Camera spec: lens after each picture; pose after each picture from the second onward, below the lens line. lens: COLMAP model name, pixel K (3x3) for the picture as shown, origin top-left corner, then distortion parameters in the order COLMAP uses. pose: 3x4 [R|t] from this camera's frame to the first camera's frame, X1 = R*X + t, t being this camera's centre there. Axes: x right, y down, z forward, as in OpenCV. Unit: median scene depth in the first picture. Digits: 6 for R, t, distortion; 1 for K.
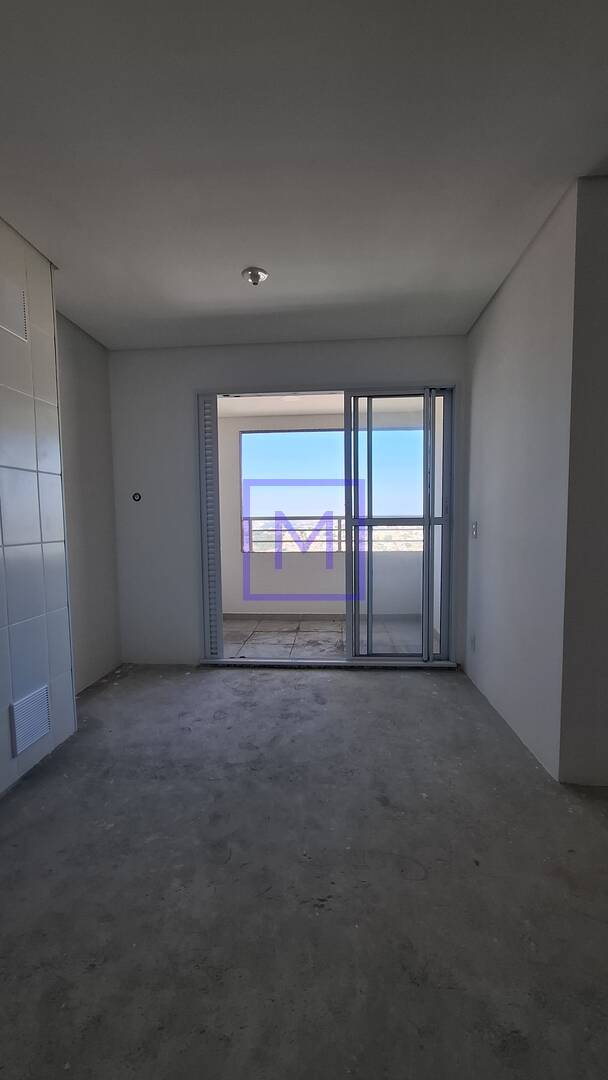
lens RADIAL K [[429.3, 0, 303.0], [0, 429.3, 550.1], [0, 0, 1]] dist [-0.004708, 0.002488]
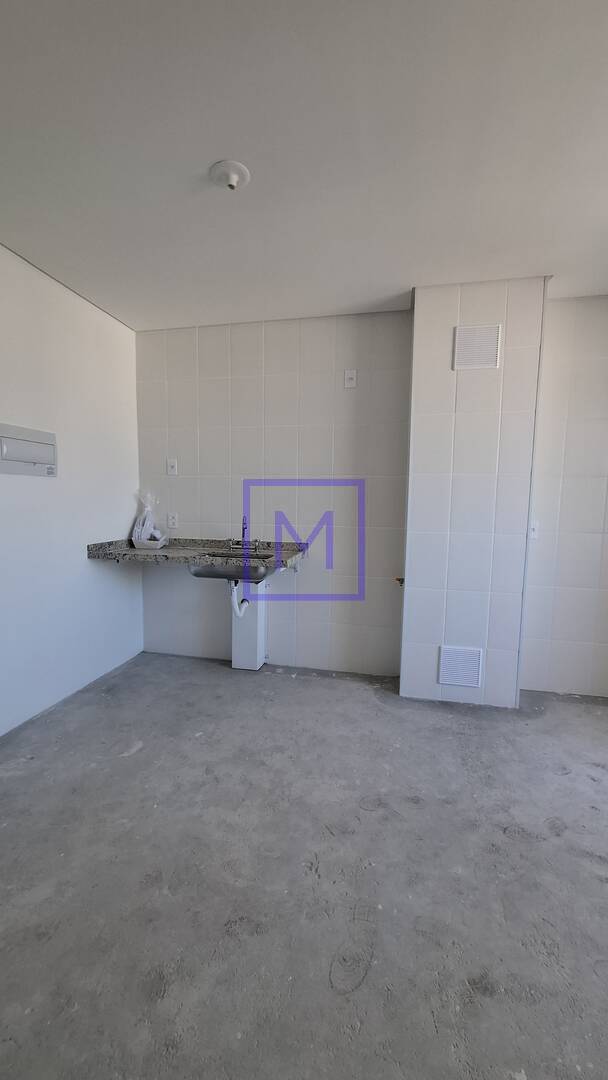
lens RADIAL K [[429.3, 0, 300.9], [0, 429.3, 540.9], [0, 0, 1]] dist [-0.004708, 0.002488]
pose [[-0.144286, 0.101715, -0.984294, 0.557754], [-0.083034, 0.989950, 0.114471, -0.075703], [0.986046, 0.098246, -0.134390, 0.545835]]
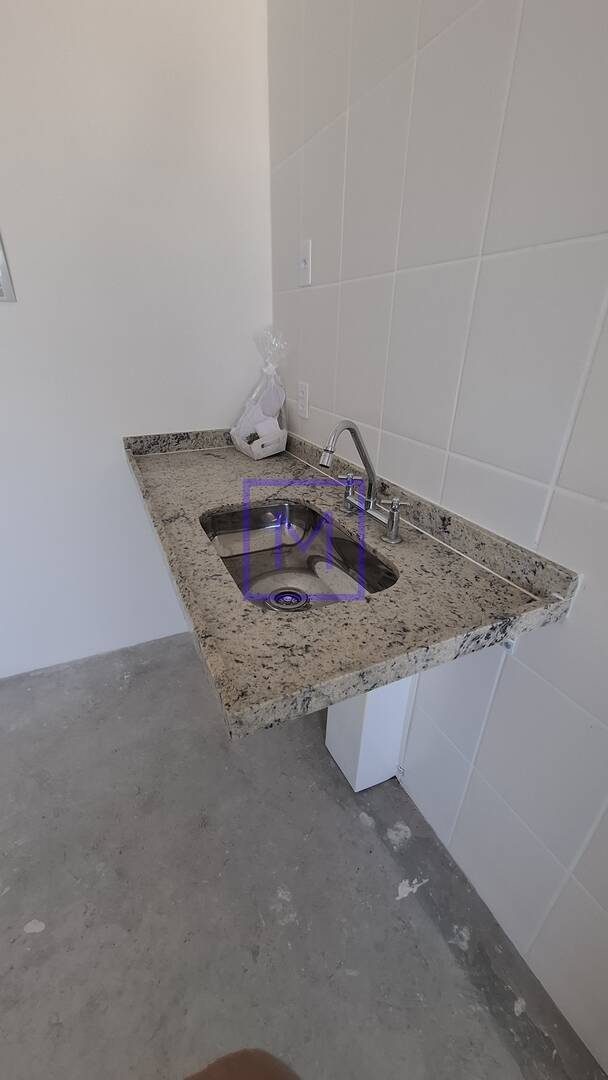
lens RADIAL K [[429.3, 0, 301.6], [0, 429.3, 544.8], [0, 0, 1]] dist [-0.004708, 0.002488]
pose [[-0.871107, 0.214339, -0.441851, -0.395085], [-0.042196, 0.863732, 0.502181, -0.082237], [0.489278, 0.456098, -0.743359, 0.513338]]
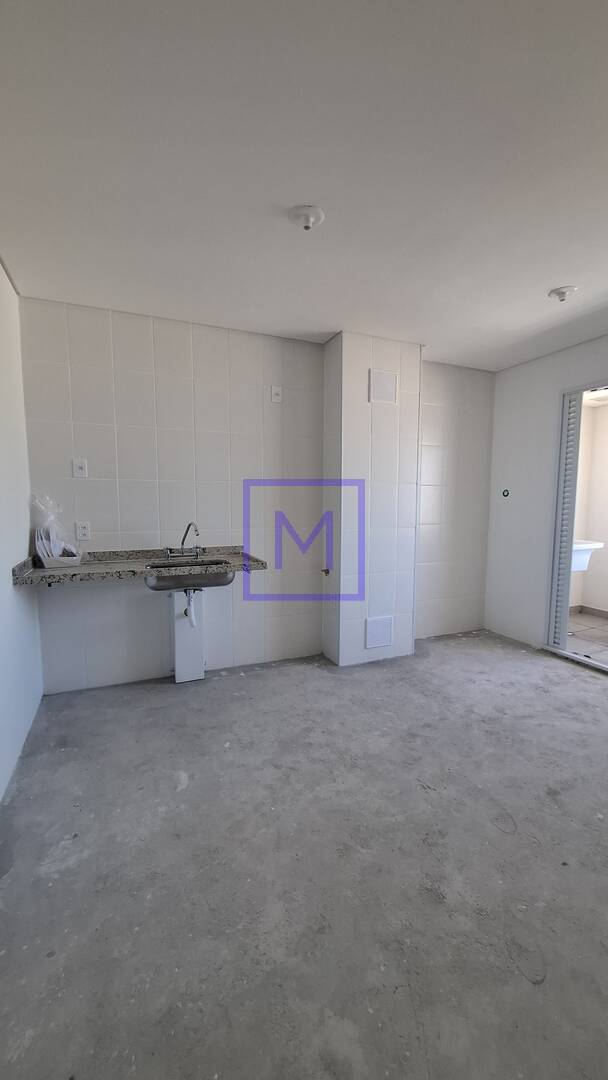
lens RADIAL K [[429.3, 0, 304.7], [0, 429.3, 541.8], [0, 0, 1]] dist [-0.004708, 0.002488]
pose [[0.459139, 0.097820, -0.882962, 0.564242], [-0.071839, 0.994752, 0.072848, -0.048907], [0.885455, 0.029984, 0.463757, -0.041903]]
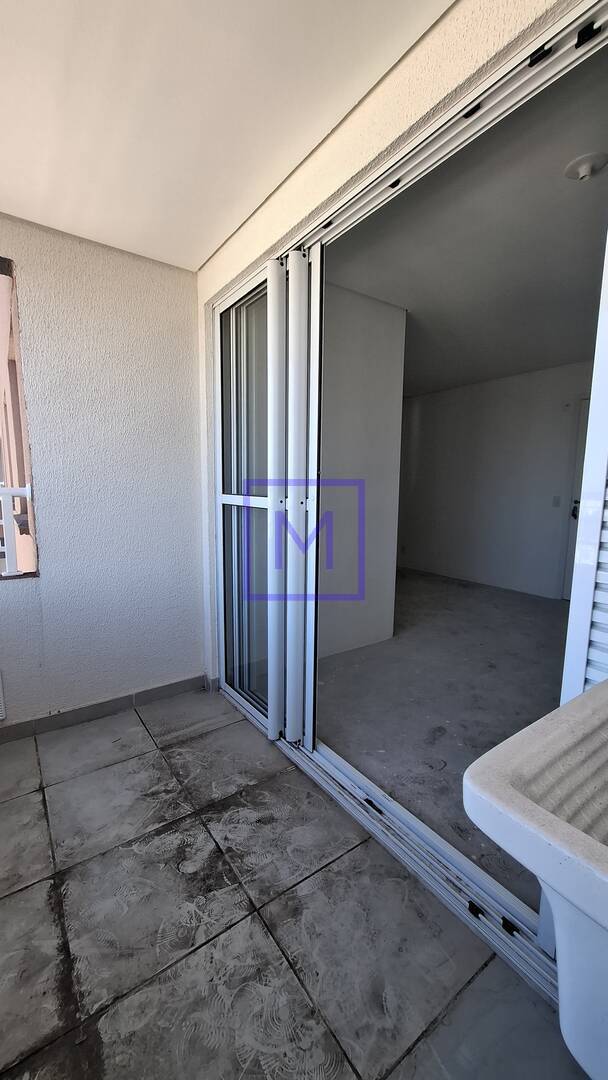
lens RADIAL K [[429.3, 0, 305.1], [0, 429.3, 543.0], [0, 0, 1]] dist [-0.004708, 0.002488]
pose [[-0.636615, -0.100175, 0.764648, -0.401032], [0.055143, 0.983076, 0.174701, -0.144775], [-0.769207, 0.153382, -0.620318, 1.787367]]
